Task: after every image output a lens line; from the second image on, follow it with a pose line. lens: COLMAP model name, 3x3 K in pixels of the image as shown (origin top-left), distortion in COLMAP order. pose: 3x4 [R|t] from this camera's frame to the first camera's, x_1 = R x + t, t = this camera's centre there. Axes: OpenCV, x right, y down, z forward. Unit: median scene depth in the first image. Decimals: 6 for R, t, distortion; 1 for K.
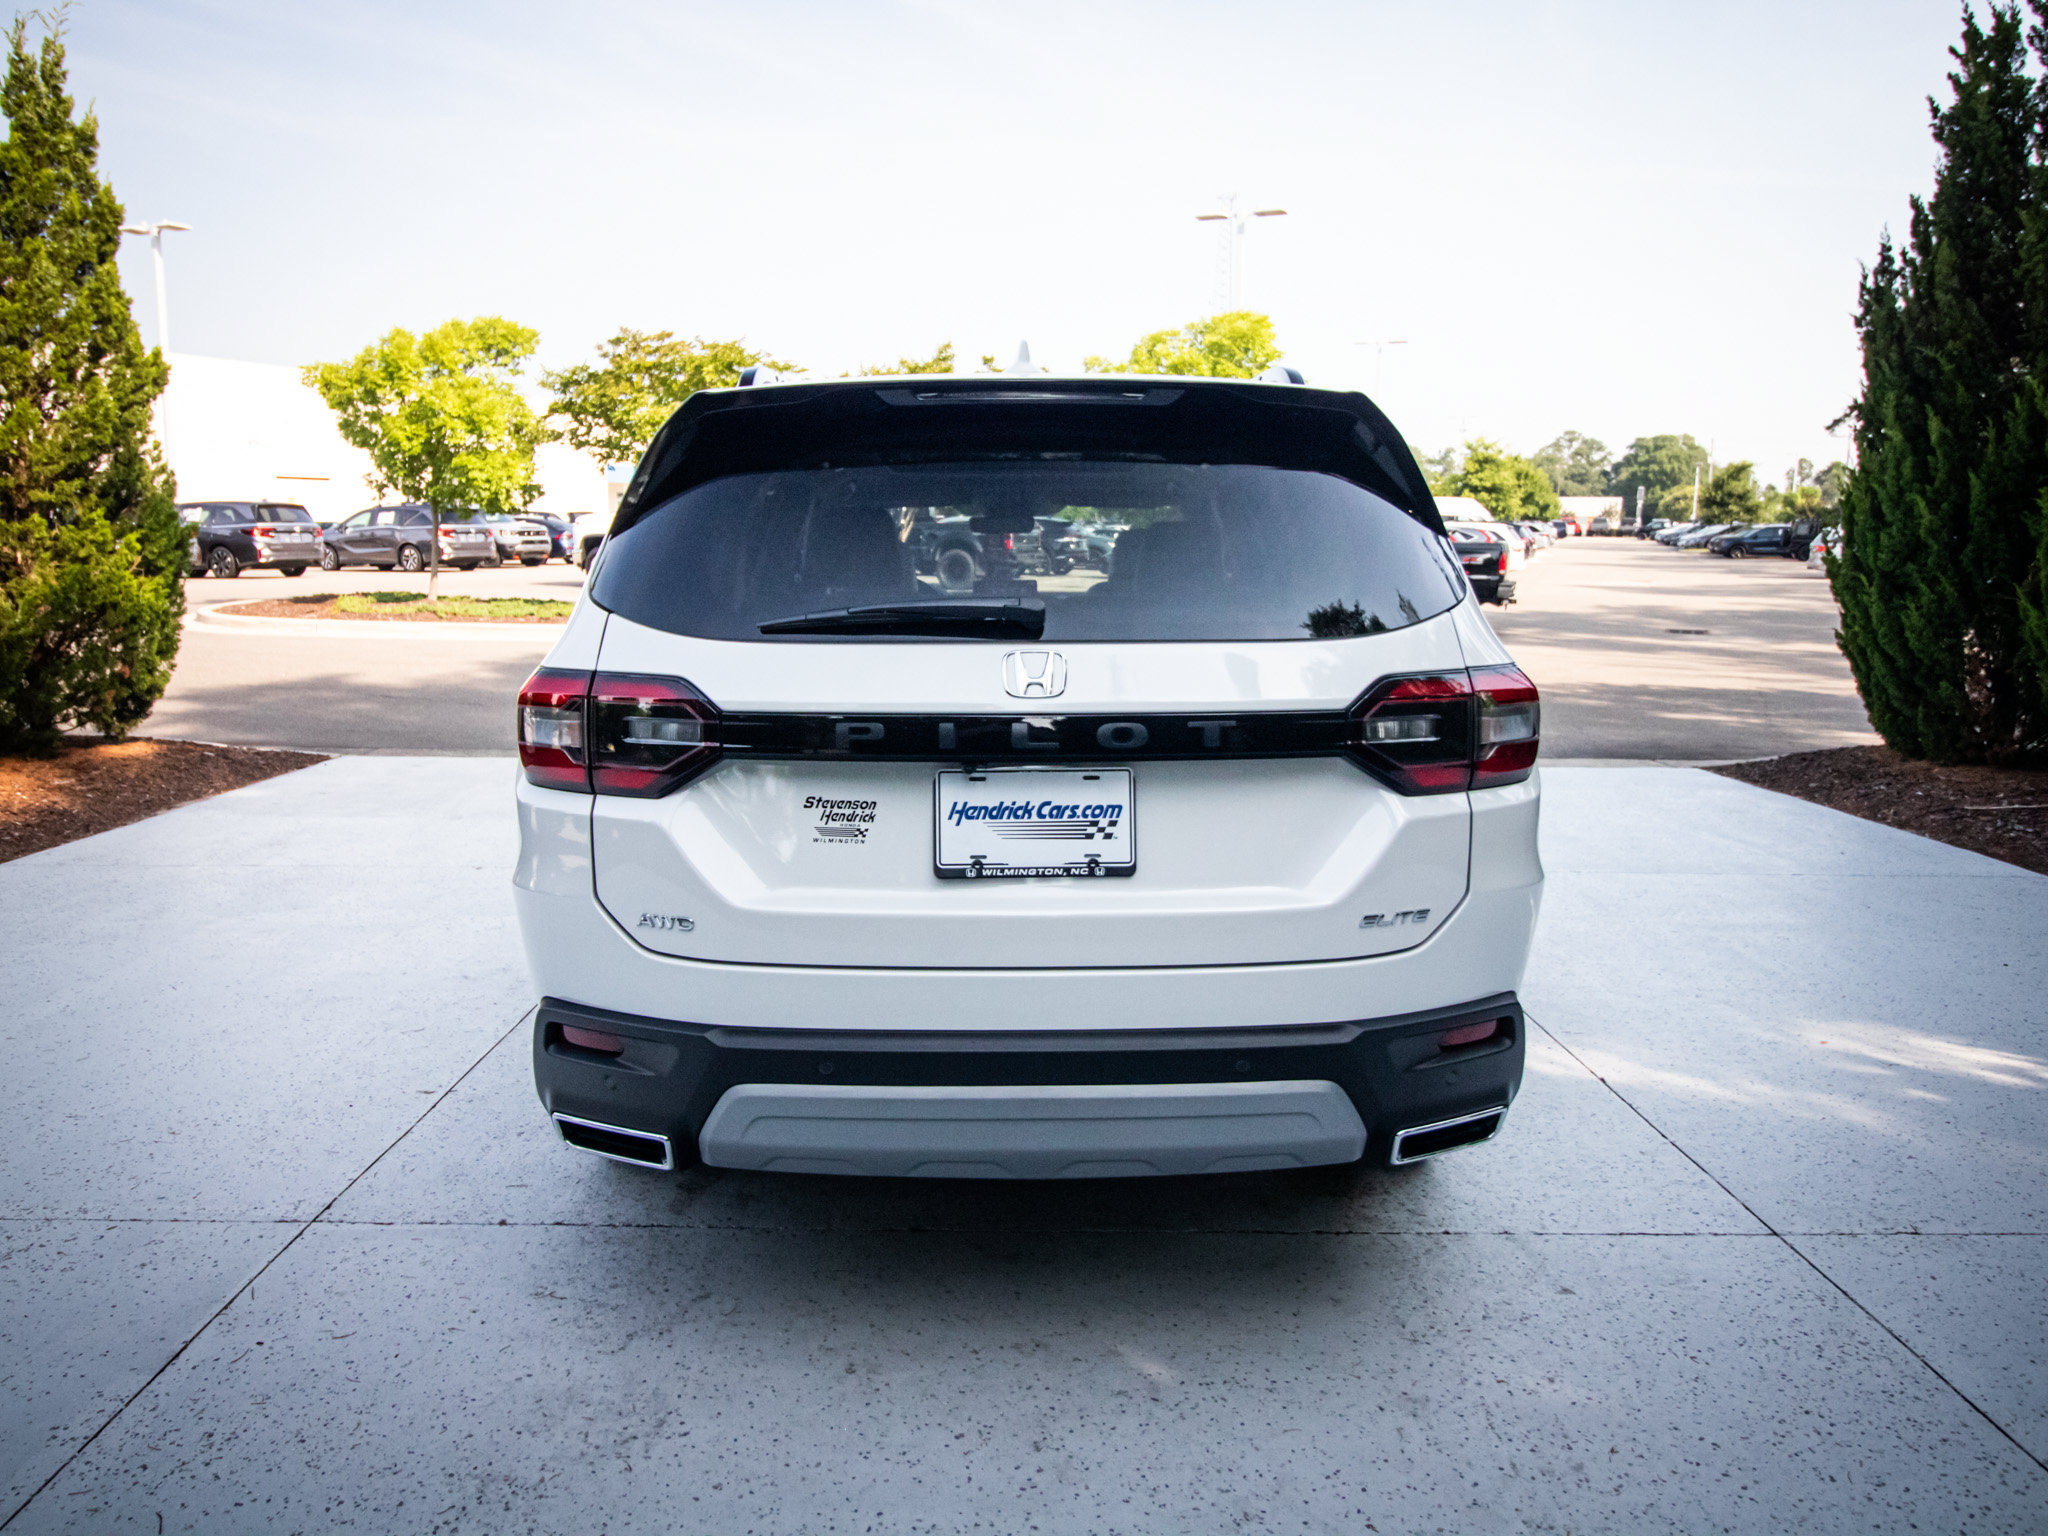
lens RADIAL K [[1298.0, 0, 1041.6], [0, 1298.0, 765.0], [0, 0, 1]] dist [0.003699, -0.011363]
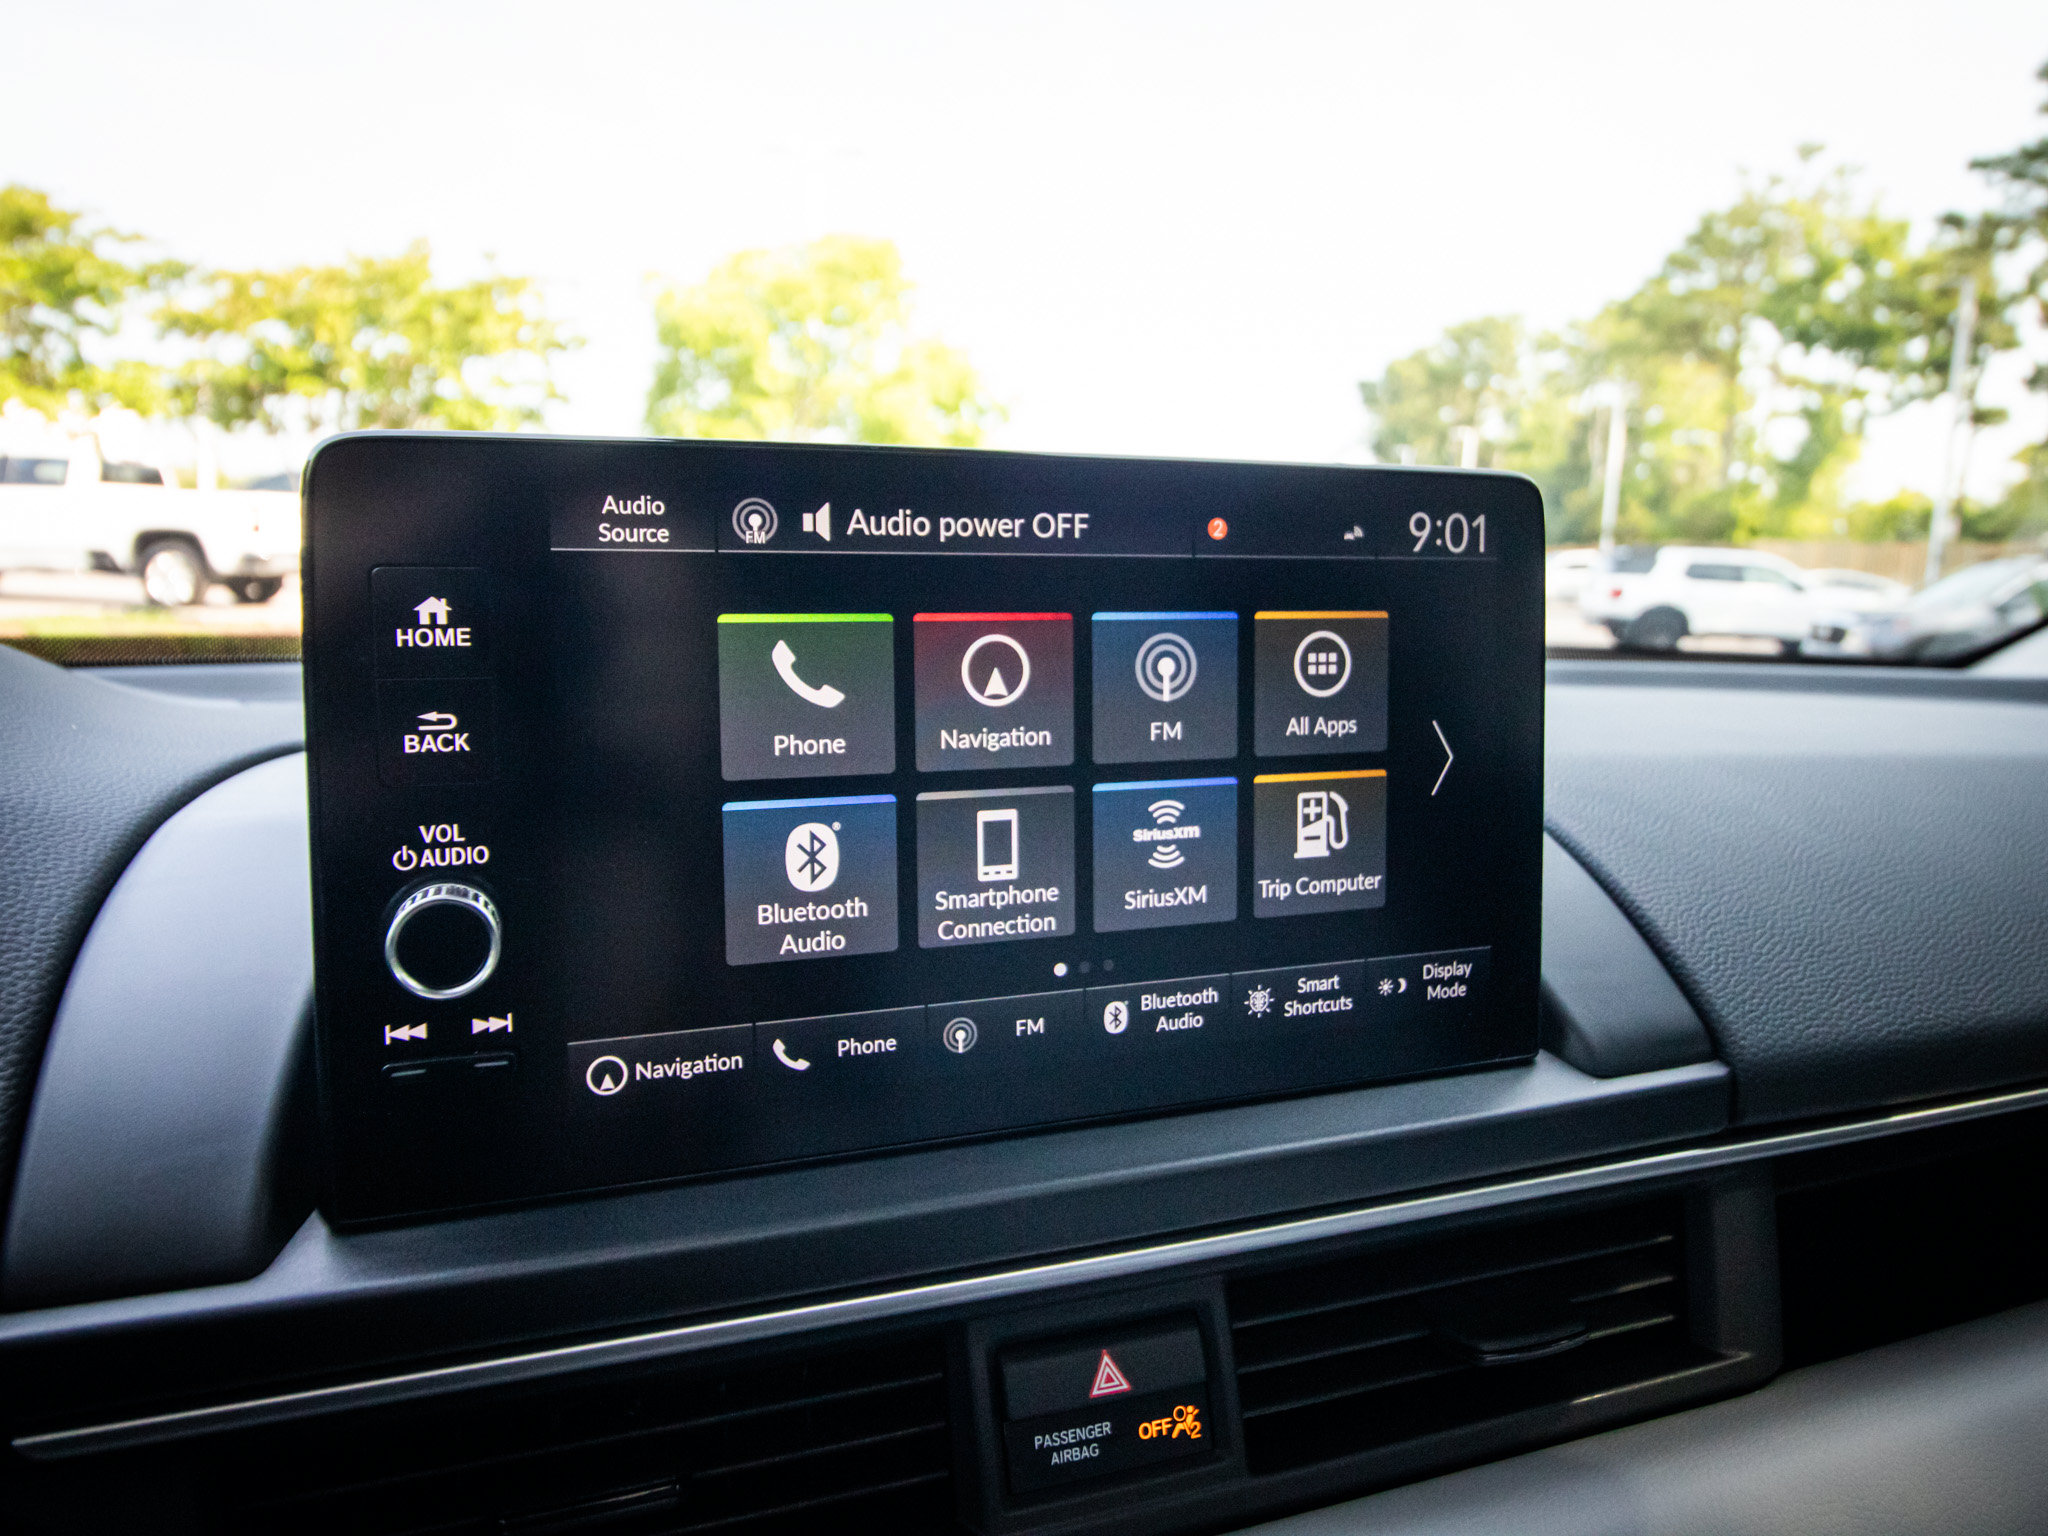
lens RADIAL K [[1434.1, 0, 1006.7], [0, 1434.1, 750.5], [0, 0, 1]] dist [0.000202, -0.007698]
pose [[0.954292, -0.019073, 0.298268, -0.011431], [0.029516, 0.999097, -0.030546, -0.033468], [-0.297416, 0.037953, 0.953993, 0.245262]]
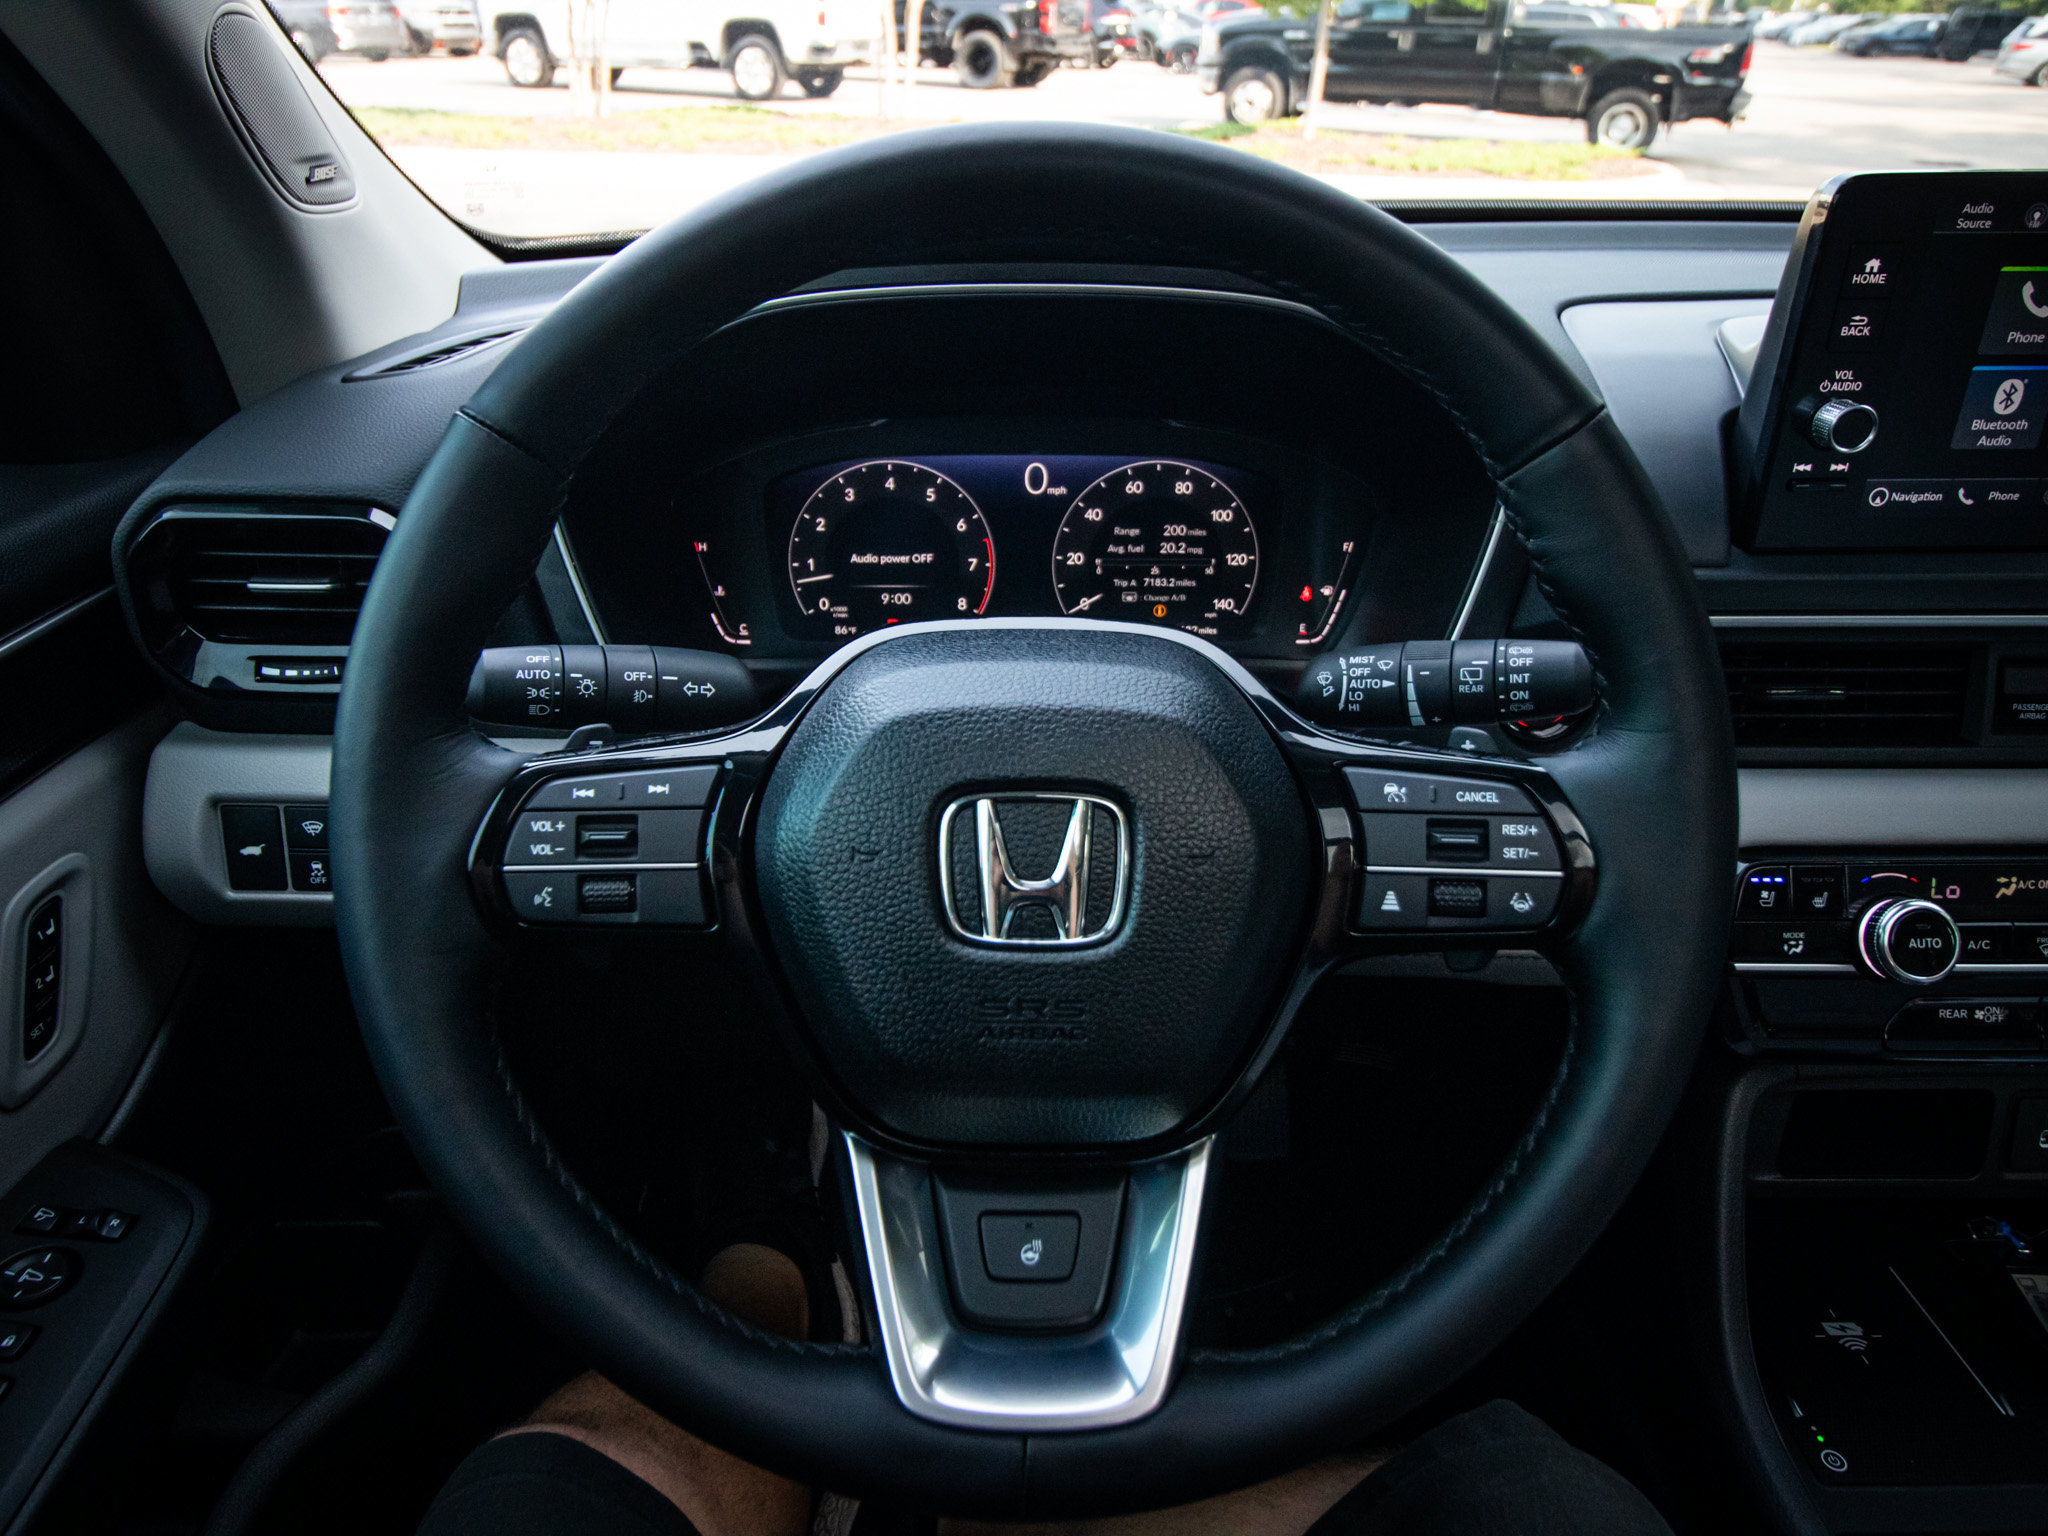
lens RADIAL K [[1298.0, 0, 1010.2], [0, 1298.0, 758.1], [0, 0, 1]] dist [0.003699, -0.011363]
pose [[0.999321, 0.021753, -0.029733, -0.026814], [-0.010585, 0.942570, 0.333842, -0.034435], [0.035287, -0.333300, 0.942160, 0.233177]]
